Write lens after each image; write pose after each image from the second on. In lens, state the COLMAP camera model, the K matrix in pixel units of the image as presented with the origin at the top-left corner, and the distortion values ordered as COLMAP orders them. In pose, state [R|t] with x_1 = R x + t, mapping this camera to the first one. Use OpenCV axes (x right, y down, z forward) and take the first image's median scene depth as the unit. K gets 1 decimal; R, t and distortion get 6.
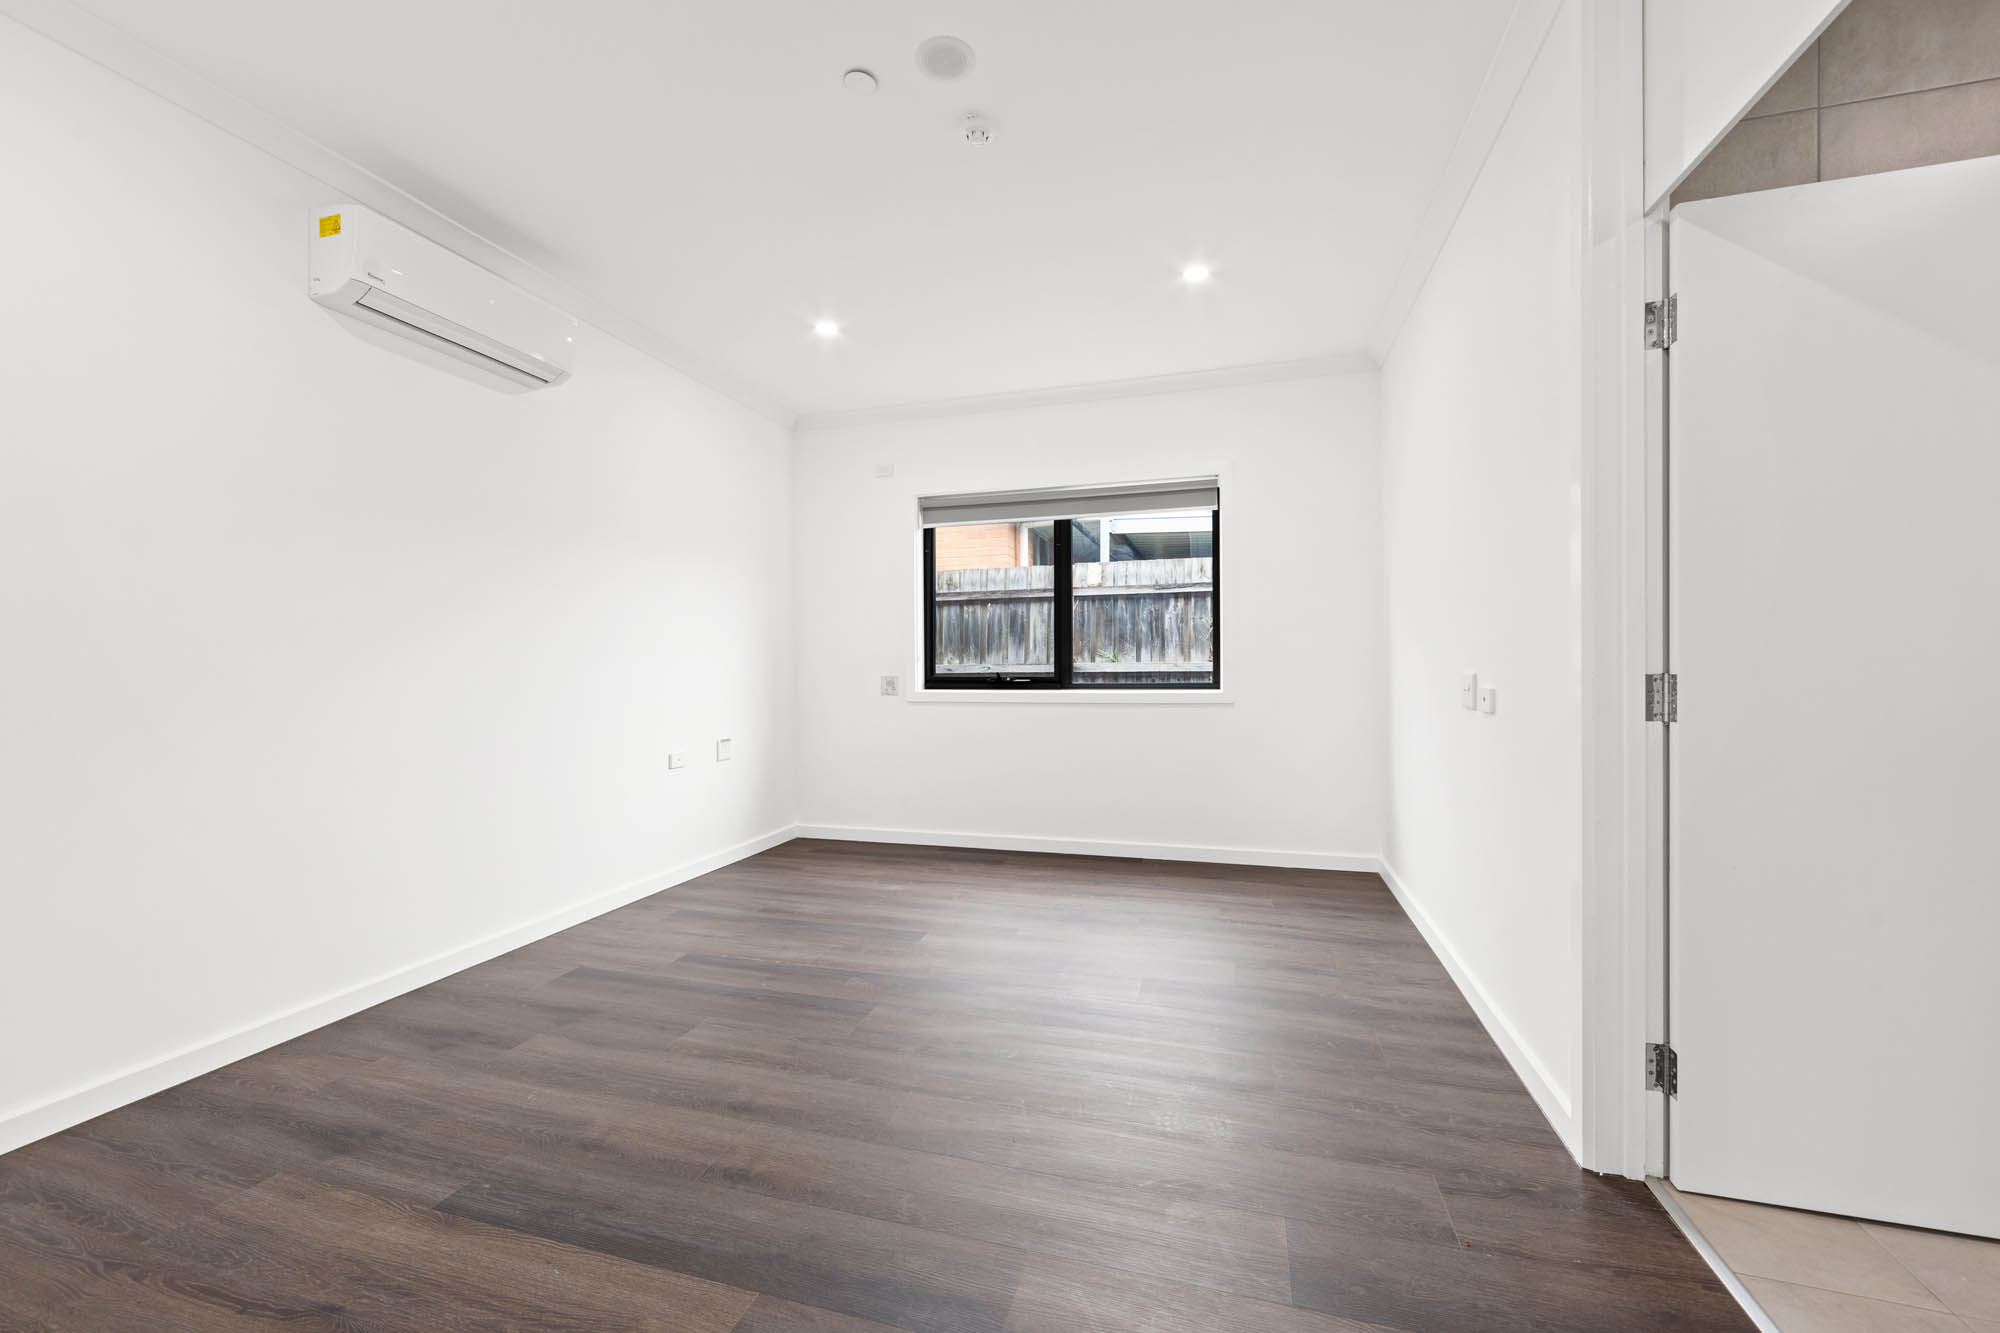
lens RADIAL K [[787.6, 0, 1002.5], [0, 787.6, 666.7], [0, 0, 1]] dist [0.000996, -0.000882]
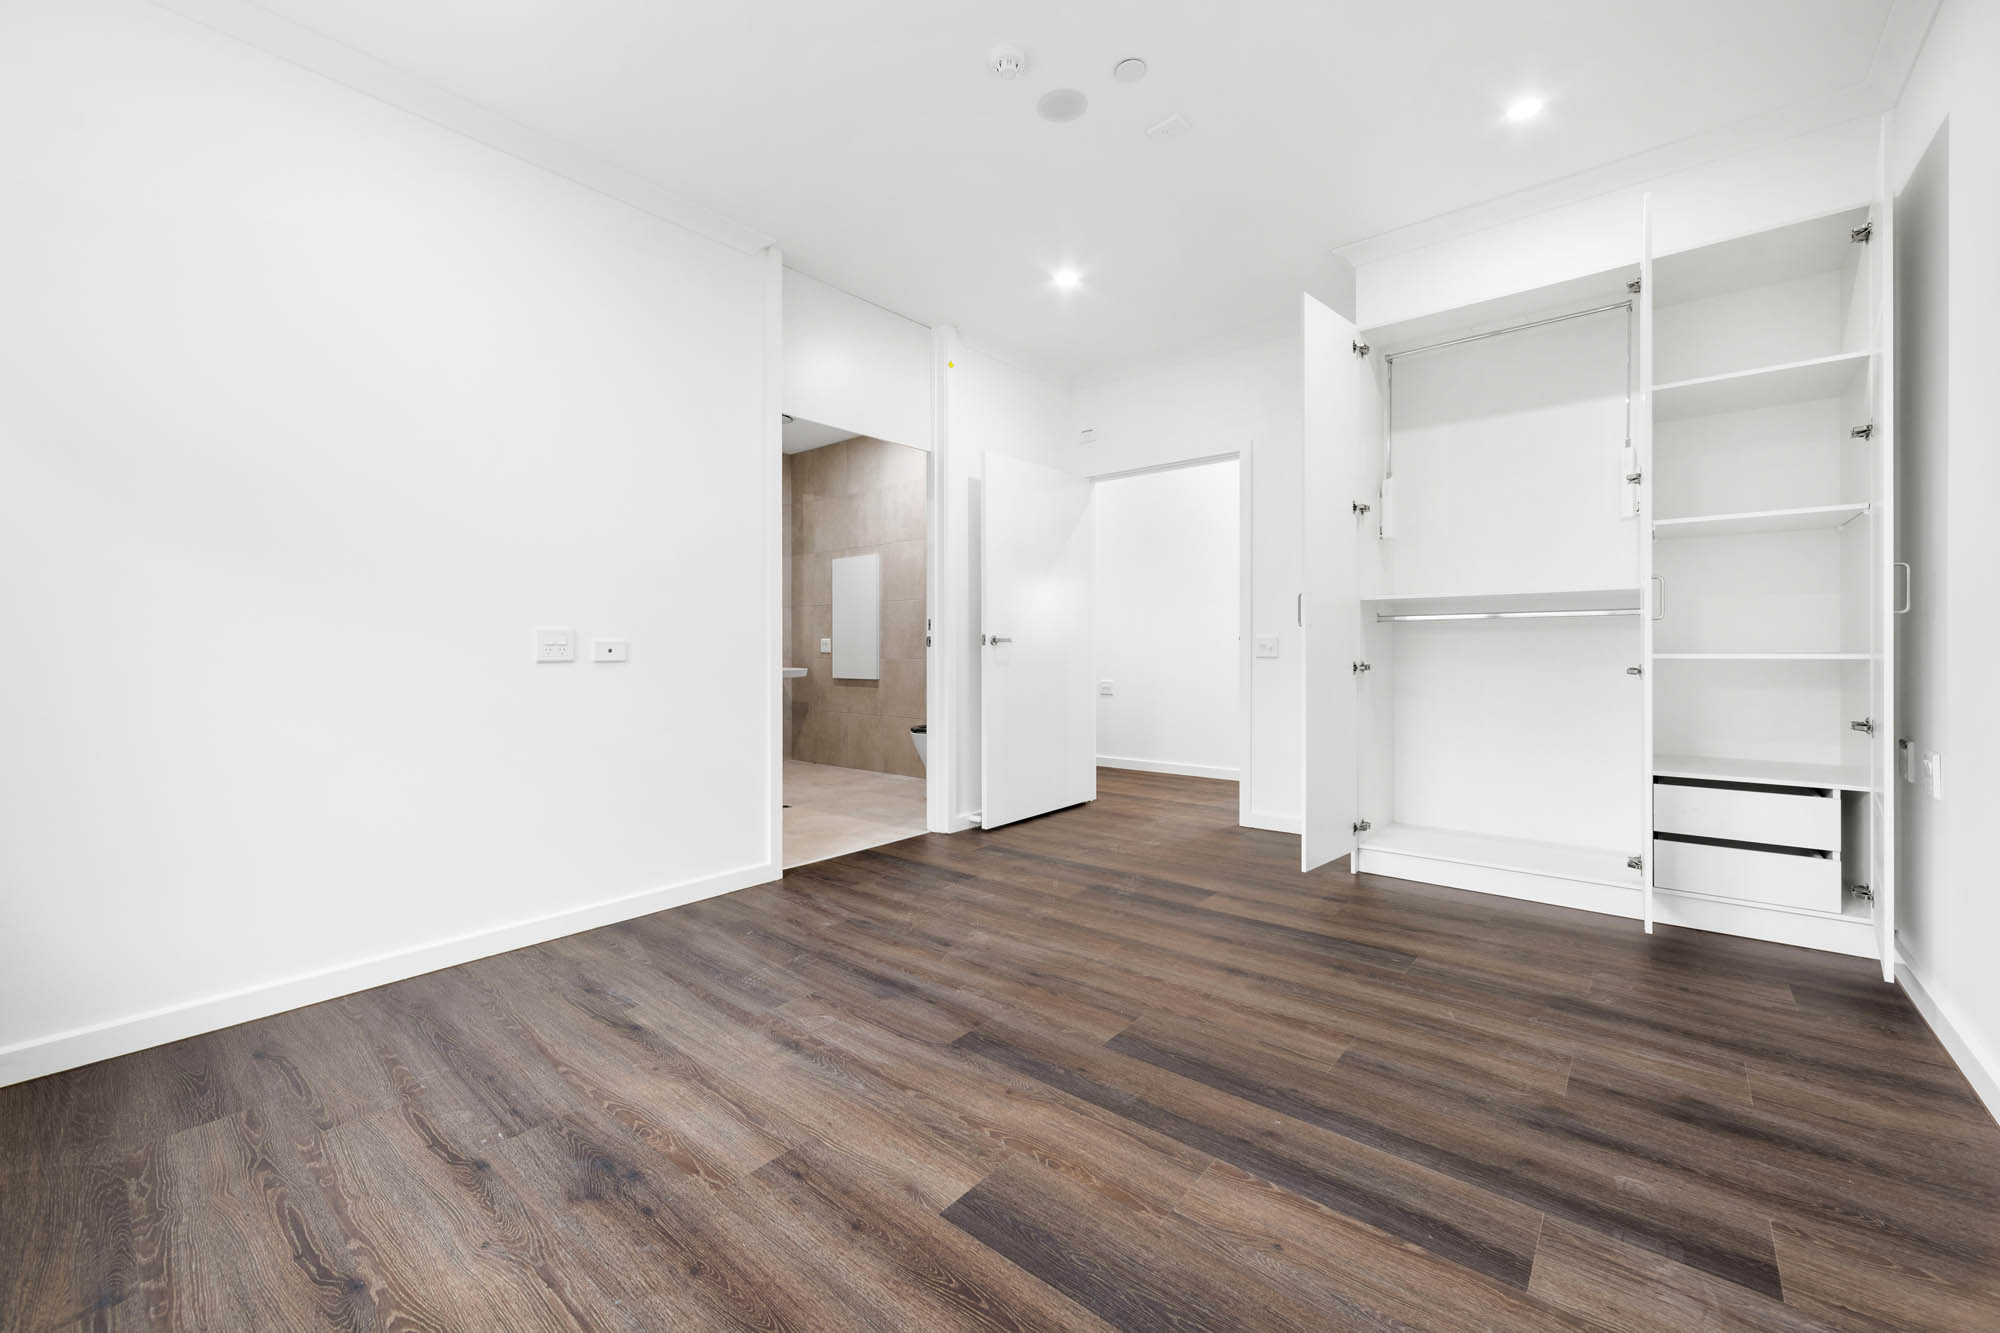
lens RADIAL K [[787.6, 0, 998.1], [0, 787.6, 666.0], [0, 0, 1]] dist [0.000996, -0.000882]
pose [[-0.916723, 0.003297, 0.399509, -0.305128], [0.013732, 0.999635, 0.023261, 0.034238], [-0.399287, 0.026809, -0.916434, 1.420751]]
